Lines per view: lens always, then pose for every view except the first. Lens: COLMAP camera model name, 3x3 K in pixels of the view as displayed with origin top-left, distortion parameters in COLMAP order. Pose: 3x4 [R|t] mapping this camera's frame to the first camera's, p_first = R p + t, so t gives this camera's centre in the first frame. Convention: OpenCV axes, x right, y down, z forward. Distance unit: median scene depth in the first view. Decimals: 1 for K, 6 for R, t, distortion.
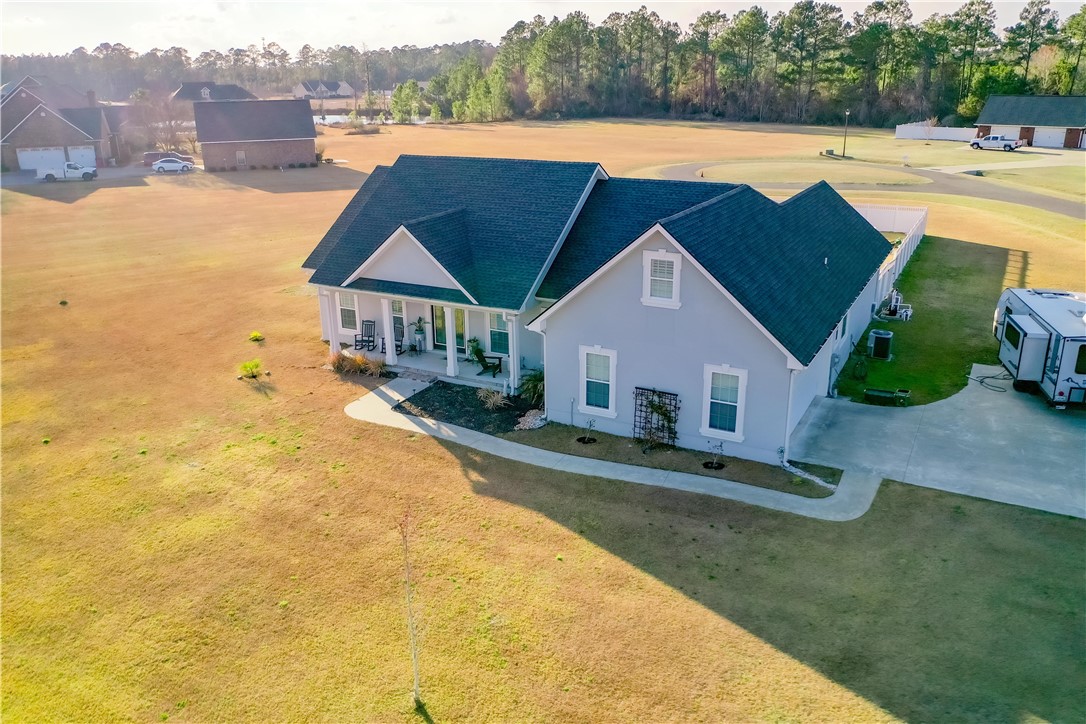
lens RADIAL K [[862.8, 0, 543.0], [0, 862.8, 362.0], [0, 0, 1]] dist [0.006677, -0.001072]
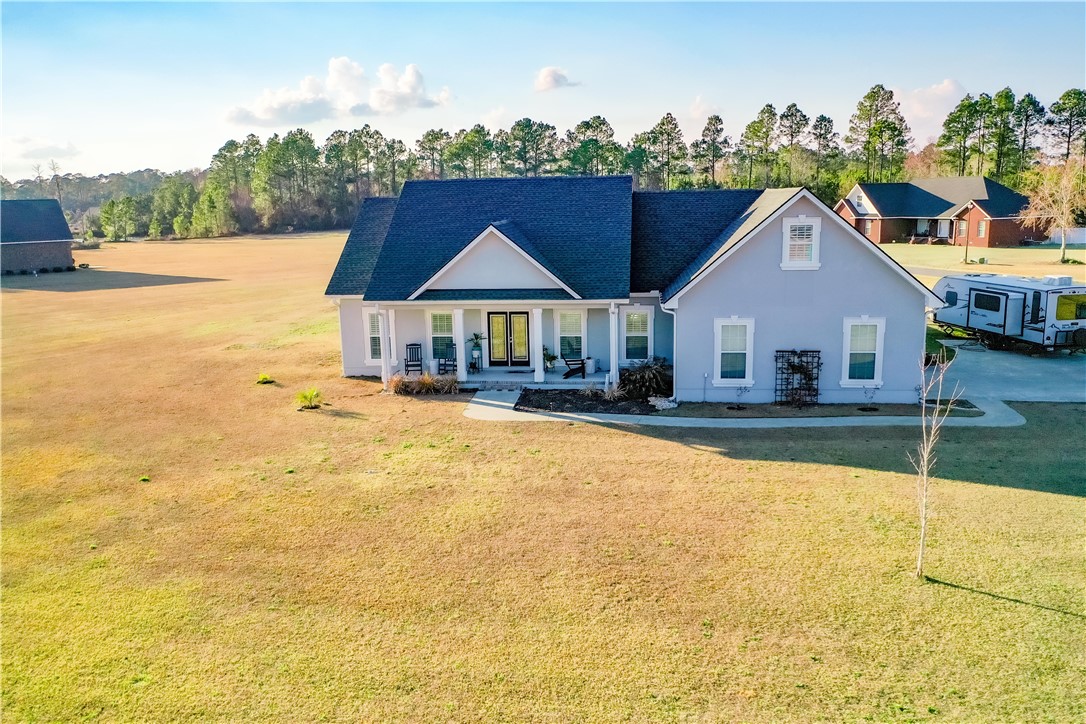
lens RADIAL K [[859.2, 0, 543.0], [0, 859.2, 362.0], [0, 0, 1]] dist [-0.004445, 0.002843]
pose [[0.933315, -0.076814, 0.350746, -0.436331], [0.125724, 0.984921, -0.118846, 0.108882], [-0.336328, 0.155018, 0.928899, 0.102508]]
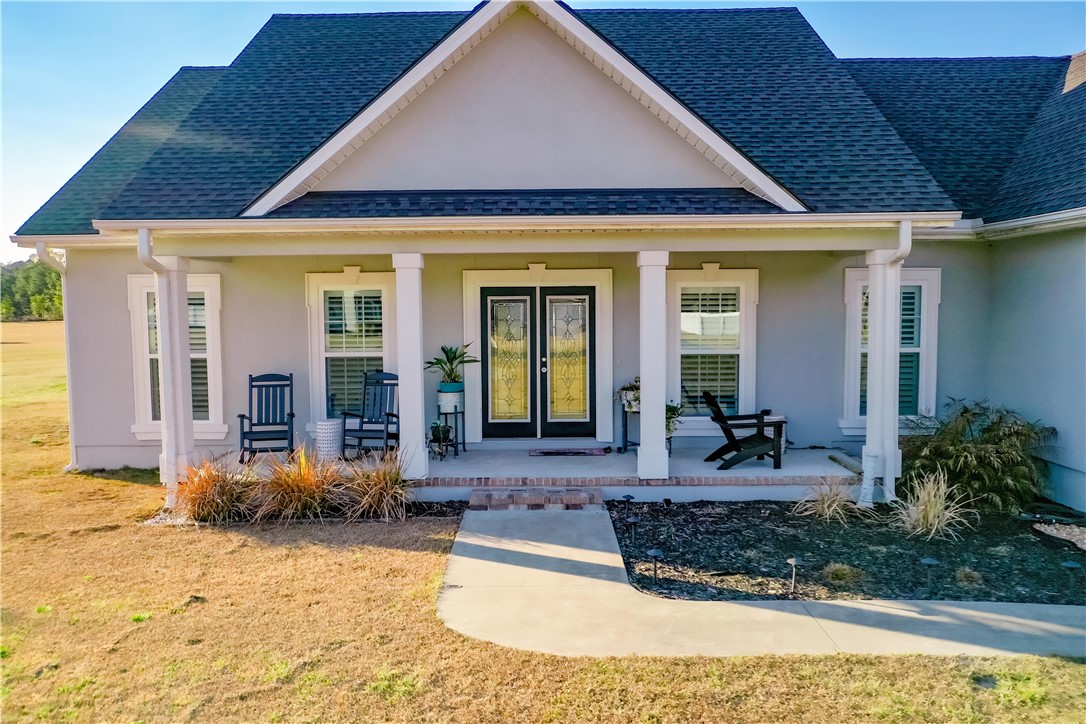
lens RADIAL K [[850.8, 0, 543.0], [0, 850.8, 362.0], [0, 0, 1]] dist [0.003467, 0.006422]
pose [[0.889374, -0.029241, 0.456244, -0.282592], [0.145004, 0.964469, -0.220848, 0.037859], [-0.433575, 0.262574, 0.862014, 0.735412]]
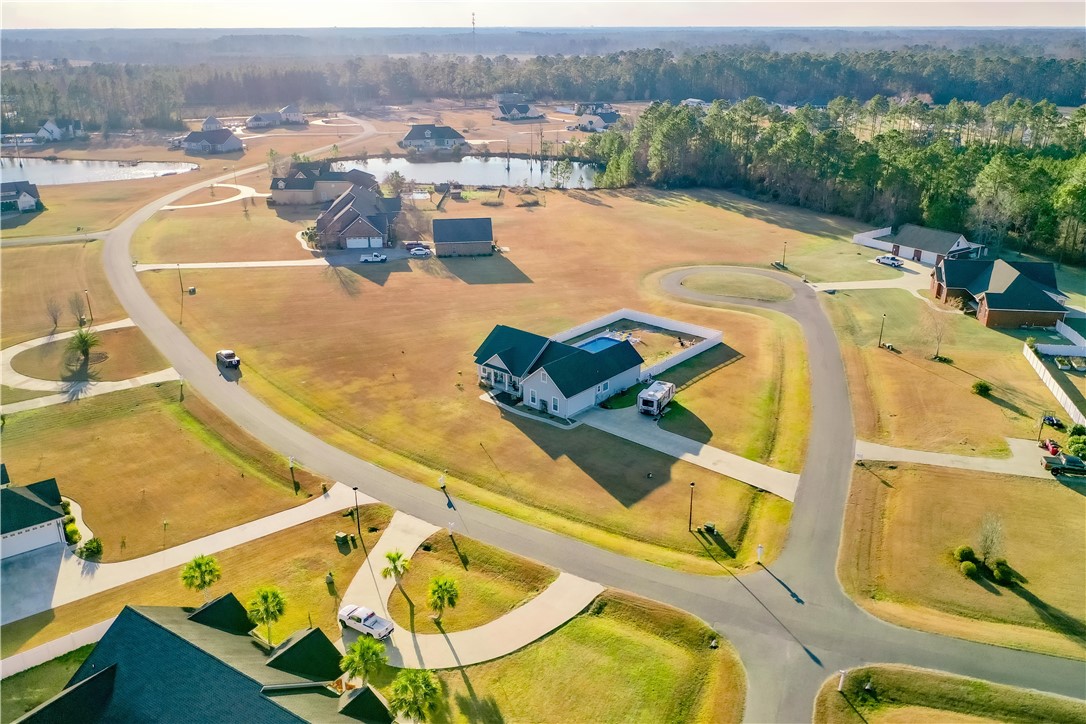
lens RADIAL K [[868.0, 0, 543.0], [0, 868.0, 362.0], [0, 0, 1]] dist [-0.000464, 0.002888]
pose [[0.975618, 0.089712, -0.200301, 0.846499], [-0.081596, 0.995488, 0.048431, -0.320924], [0.203742, -0.030906, 0.978537, -2.872565]]
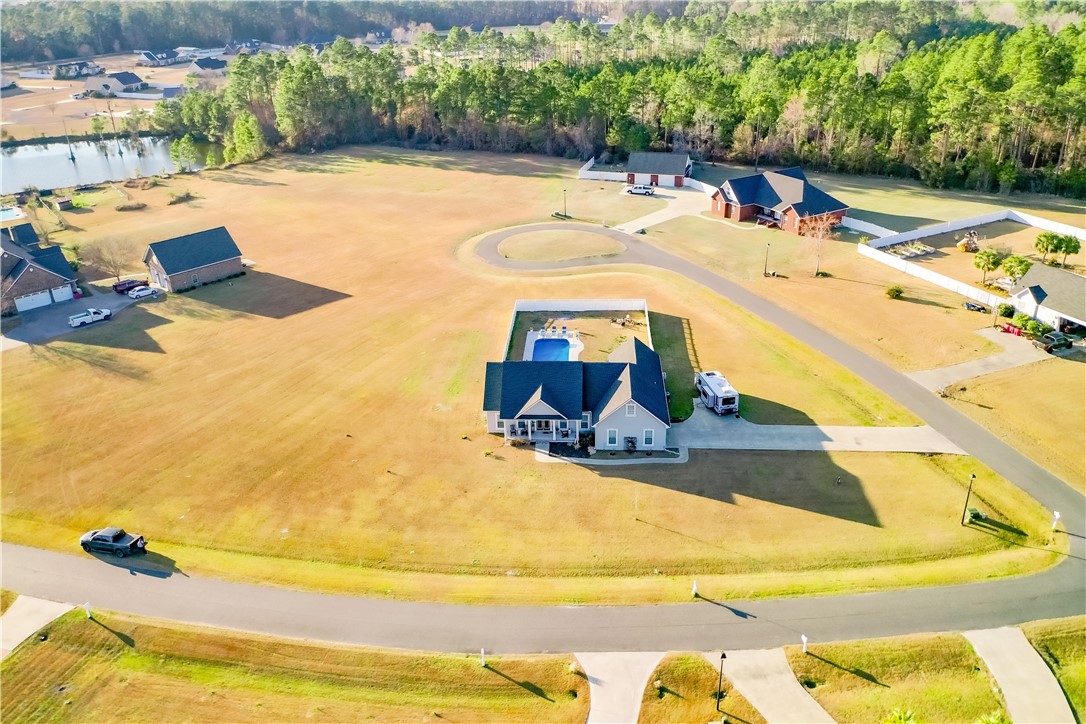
lens RADIAL K [[850.8, 0, 543.0], [0, 850.8, 362.0], [0, 0, 1]] dist [0.003467, 0.006422]
pose [[0.909577, -0.194402, 0.367257, -1.219947], [0.151941, 0.978210, 0.141492, -0.702997], [-0.386761, -0.072897, 0.919294, -1.797612]]
